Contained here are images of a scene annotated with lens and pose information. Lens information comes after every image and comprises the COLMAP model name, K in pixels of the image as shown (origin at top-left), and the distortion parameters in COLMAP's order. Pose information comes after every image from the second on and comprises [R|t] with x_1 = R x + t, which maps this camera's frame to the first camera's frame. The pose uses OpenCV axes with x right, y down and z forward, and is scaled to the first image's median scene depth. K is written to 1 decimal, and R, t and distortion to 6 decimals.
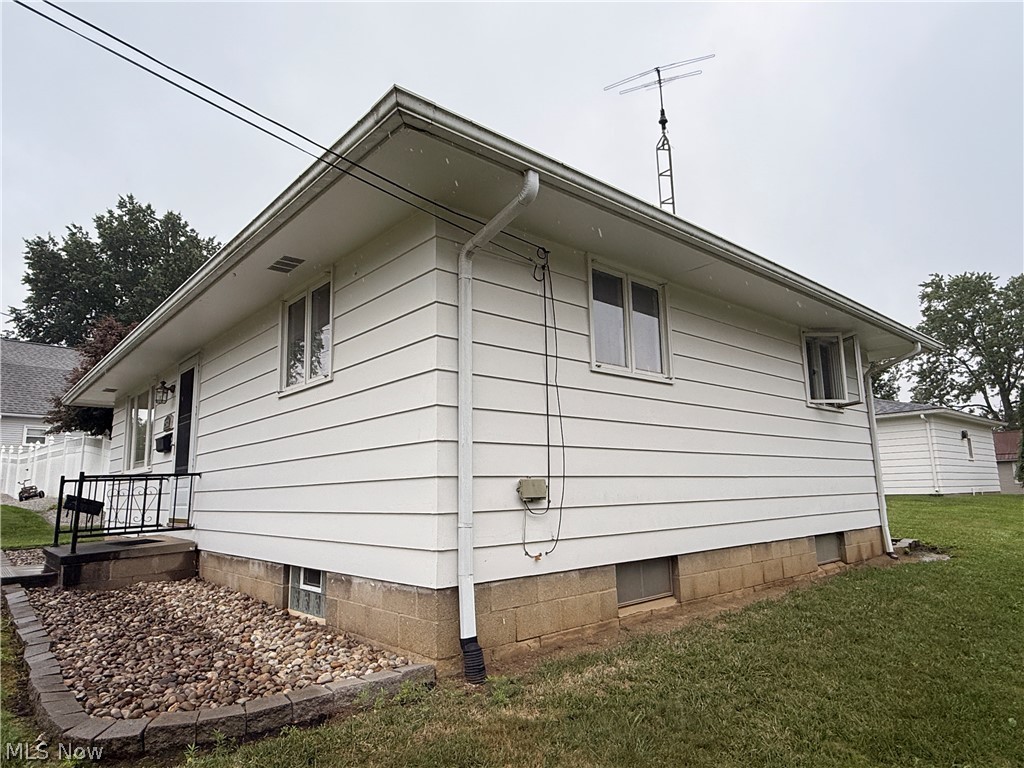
lens RADIAL K [[626.7, 0, 512.0], [0, 626.7, 384.0], [0, 0, 1]] dist [0.001811, -0.000717]
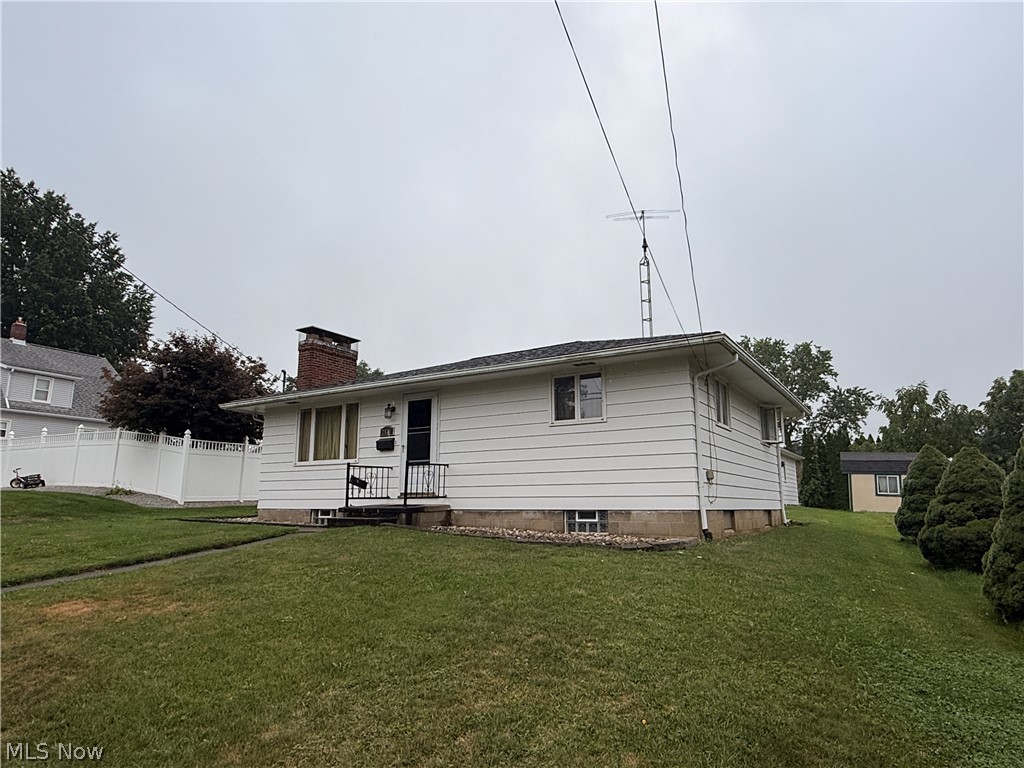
lens RADIAL K [[626.7, 0, 512.0], [0, 626.7, 384.0], [0, 0, 1]] dist [0.001811, -0.000717]
pose [[0.960598, 0.078046, 0.266761, -0.445584], [-0.071537, 0.996857, -0.034046, -0.014512], [-0.268579, 0.013622, 0.963161, -0.366030]]
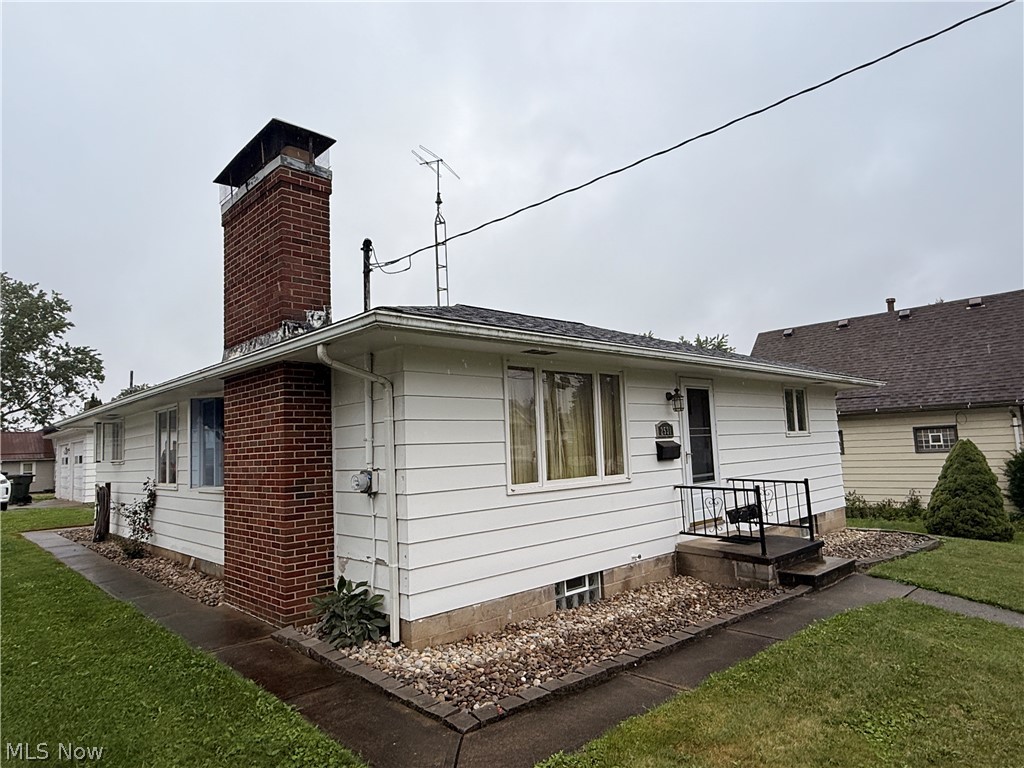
lens RADIAL K [[626.7, 0, 512.0], [0, 626.7, 384.0], [0, 0, 1]] dist [0.001811, -0.000717]
pose [[-0.042996, 0.123978, 0.991353, -1.003804], [-0.123811, 0.983960, -0.128424, 0.097383], [-0.991374, -0.128262, -0.026957, 0.842388]]
